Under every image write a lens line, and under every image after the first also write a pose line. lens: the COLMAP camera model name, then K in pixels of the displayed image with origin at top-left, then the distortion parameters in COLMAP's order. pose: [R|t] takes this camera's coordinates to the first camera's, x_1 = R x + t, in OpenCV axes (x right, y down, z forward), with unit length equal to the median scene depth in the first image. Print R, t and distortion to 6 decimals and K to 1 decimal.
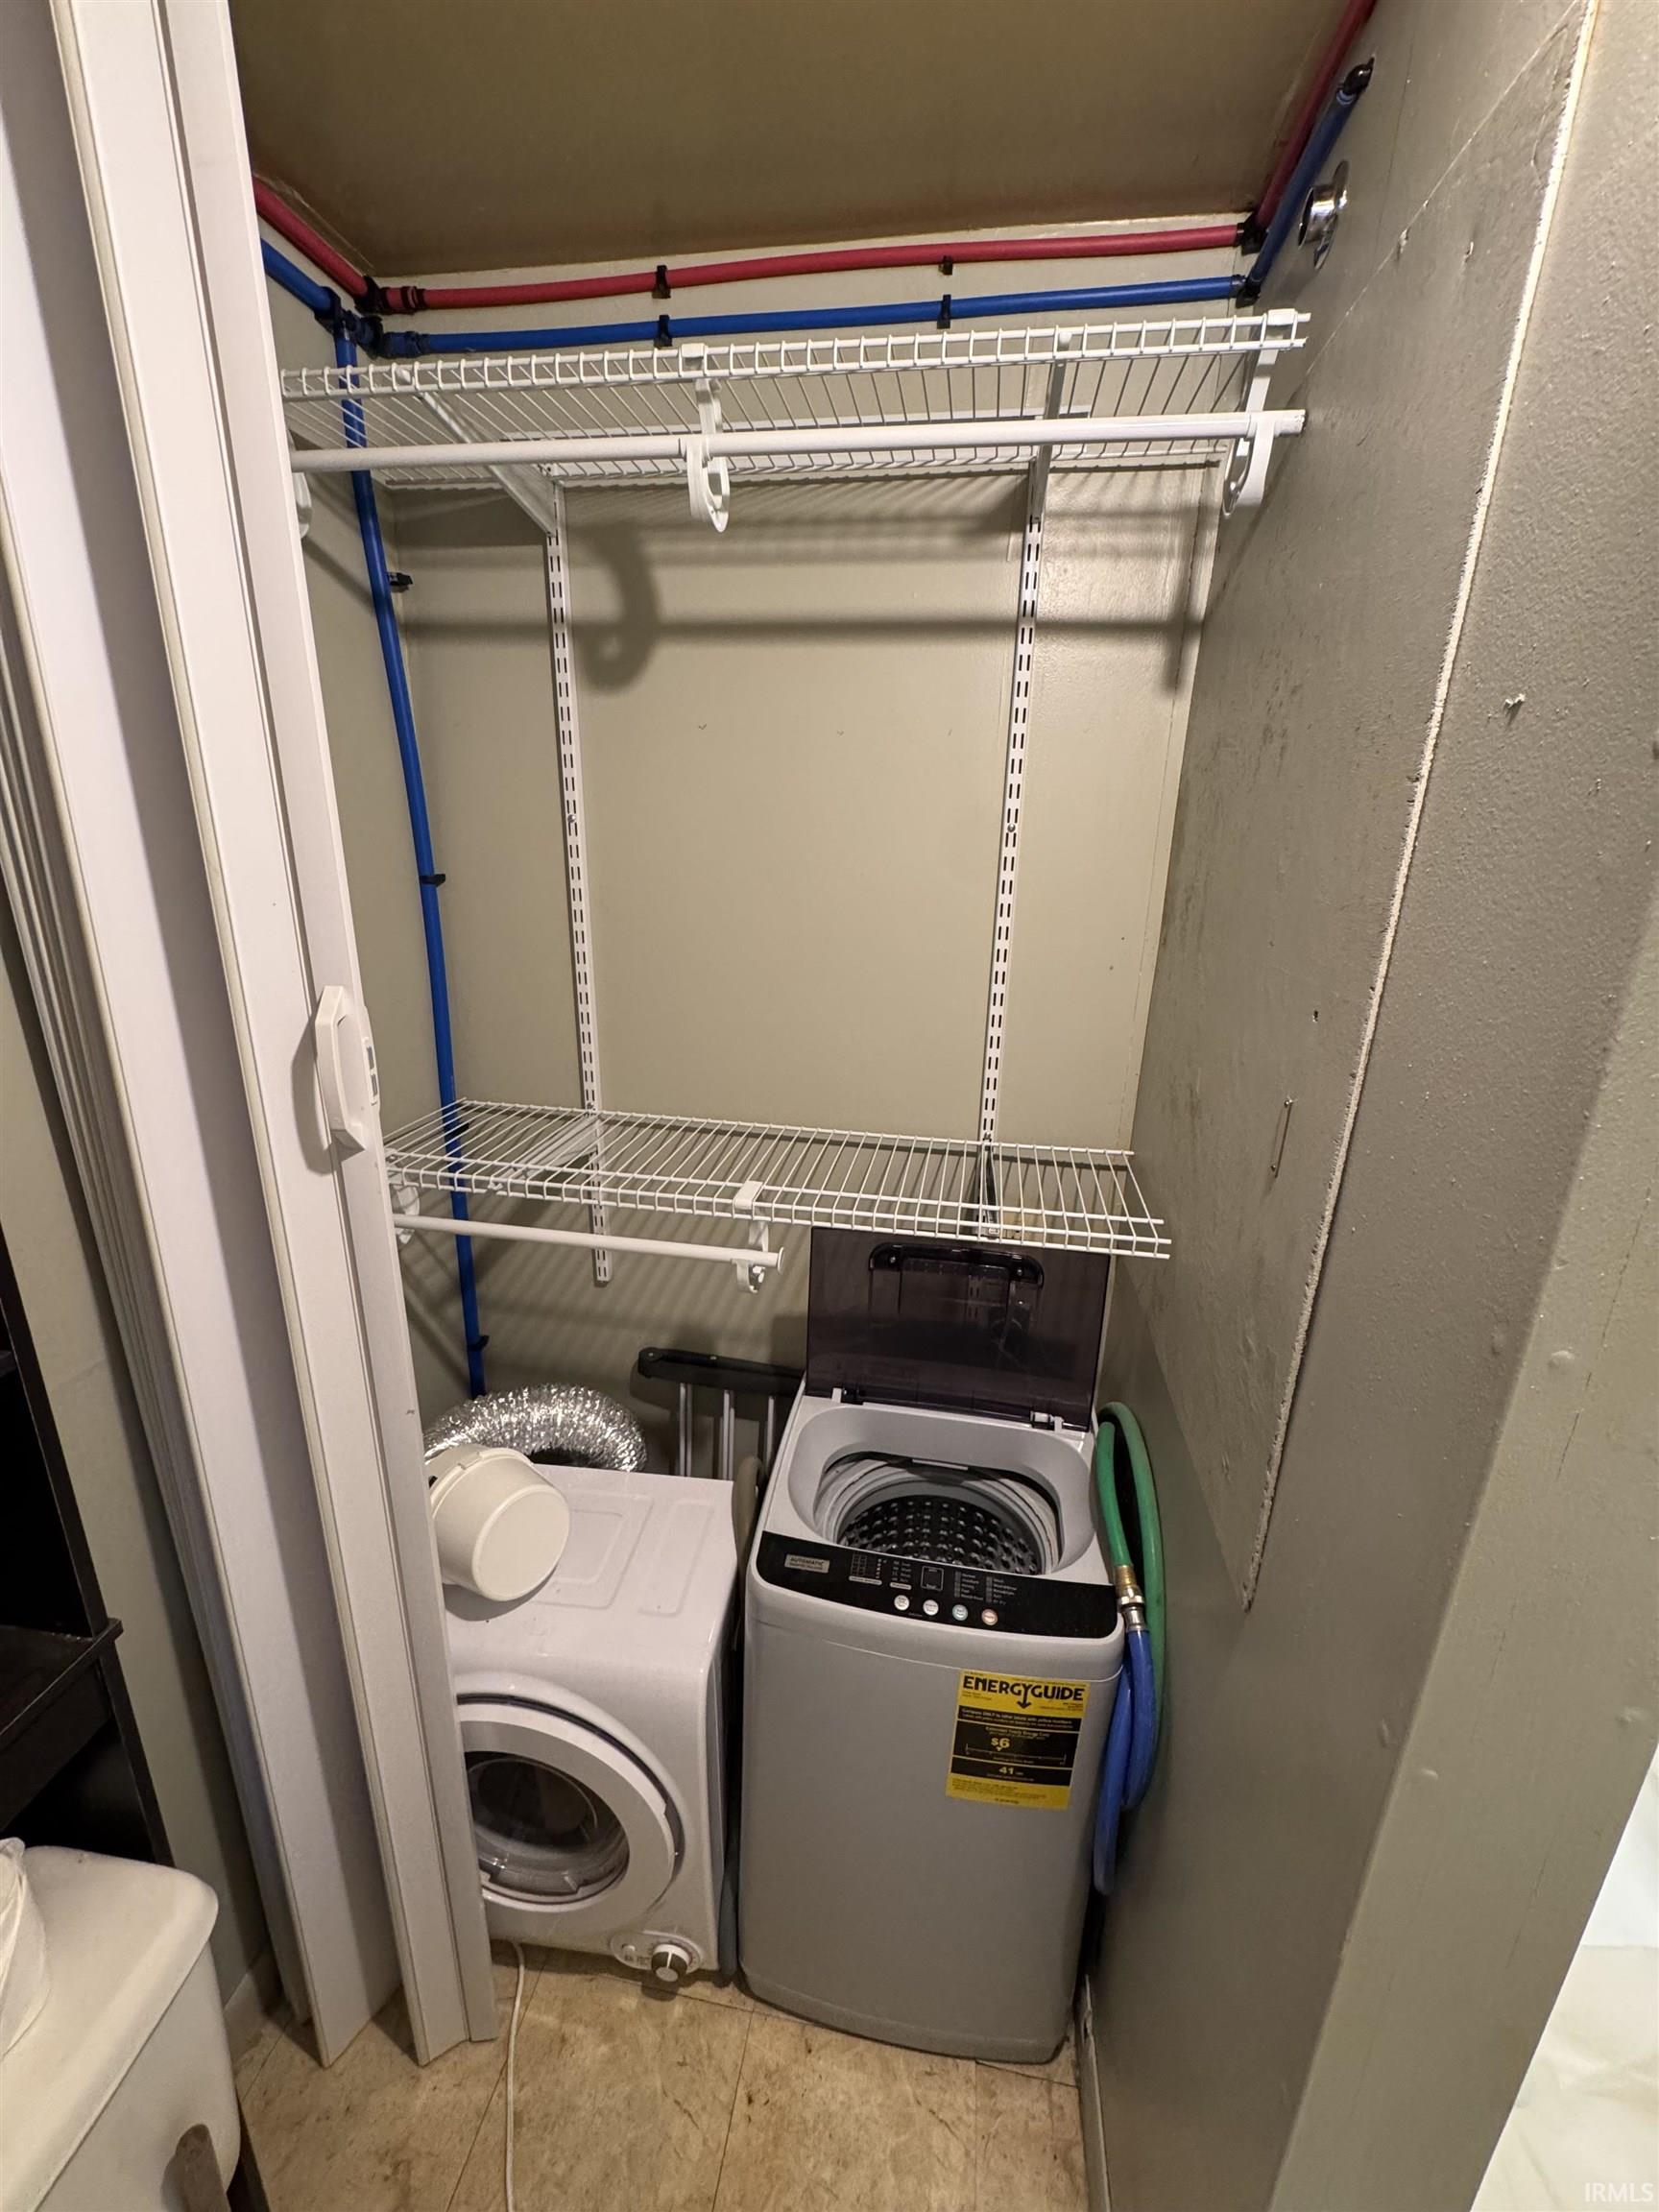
lens RADIAL K [[880.6, 0, 834.1], [0, 880.6, 1101.5], [0, 0, 1]] dist [-0.001702, -0.000022]
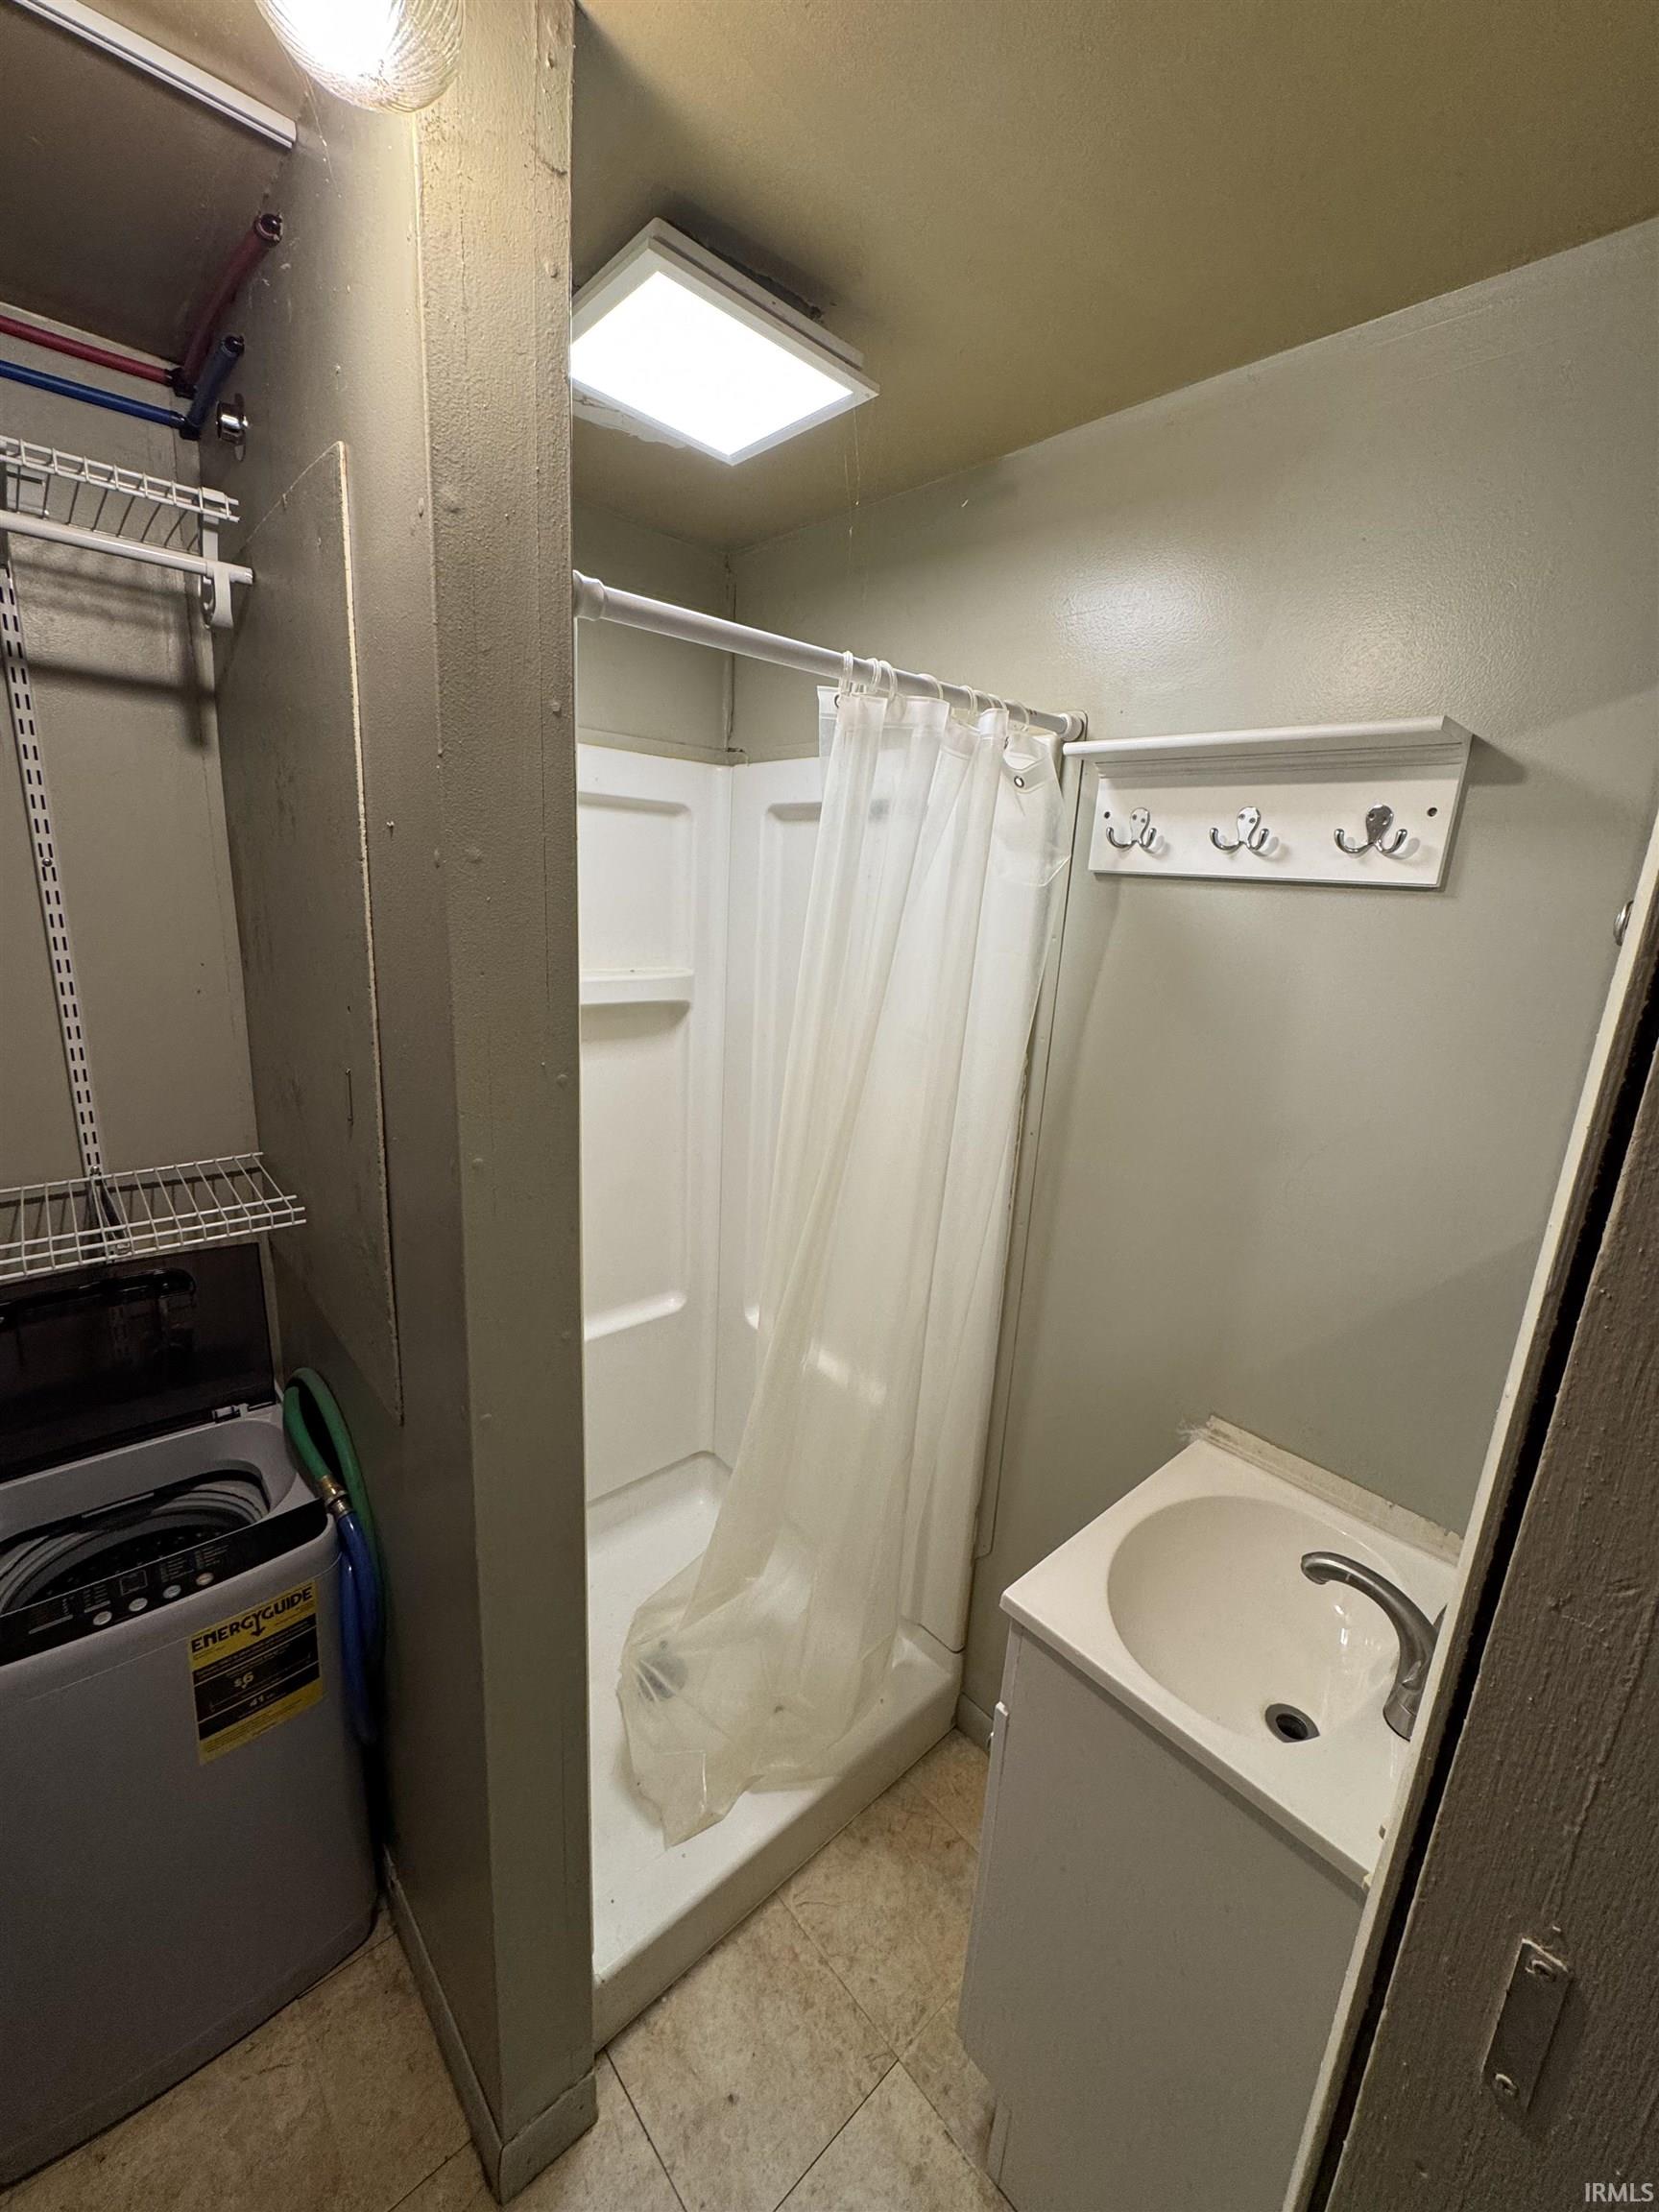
lens RADIAL K [[880.6, 0, 834.1], [0, 880.6, 1101.5], [0, 0, 1]] dist [-0.001702, -0.000022]
pose [[0.621066, -0.178622, 0.763133, -0.056510], [0.191589, 0.978744, 0.073167, 0.056626], [-0.759981, 0.100766, 0.642087, -0.307089]]
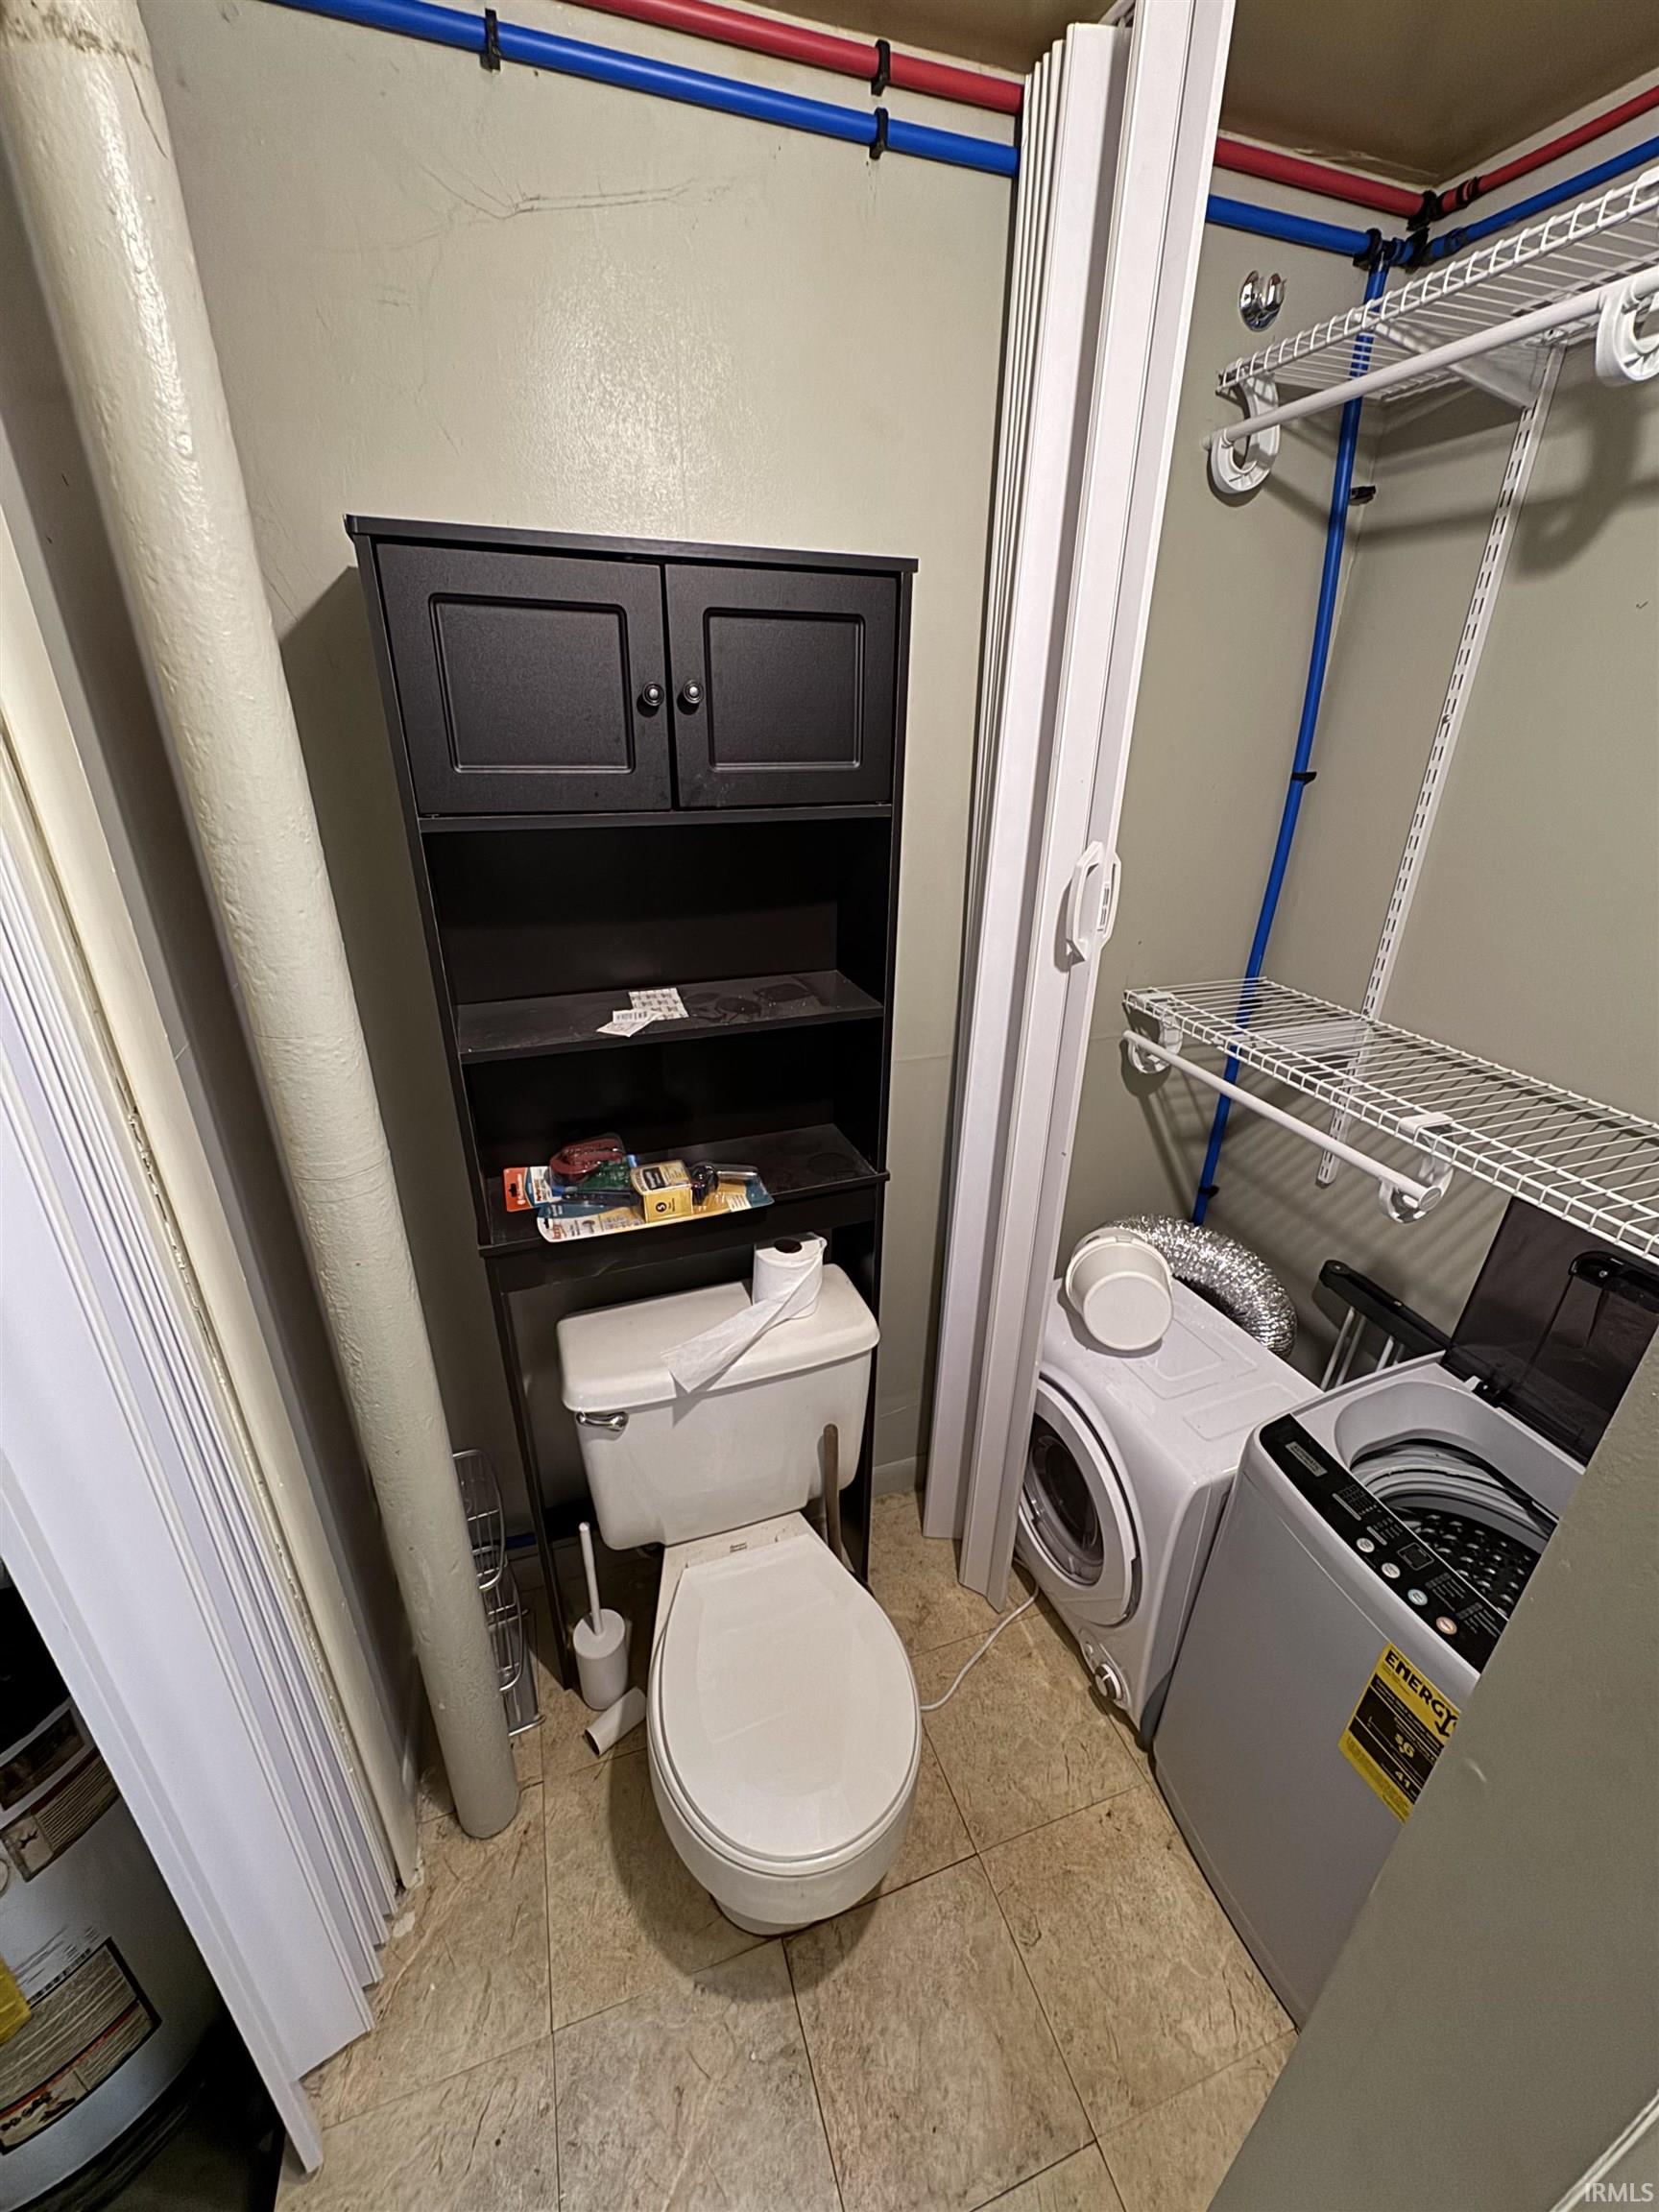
lens RADIAL K [[880.6, 0, 834.1], [0, 880.6, 1101.5], [0, 0, 1]] dist [-0.001702, -0.000022]
pose [[0.476236, 0.344461, -0.809040, 0.349916], [-0.261963, 0.933877, 0.243410, 0.018265], [0.839390, 0.096018, 0.534982, -0.061418]]
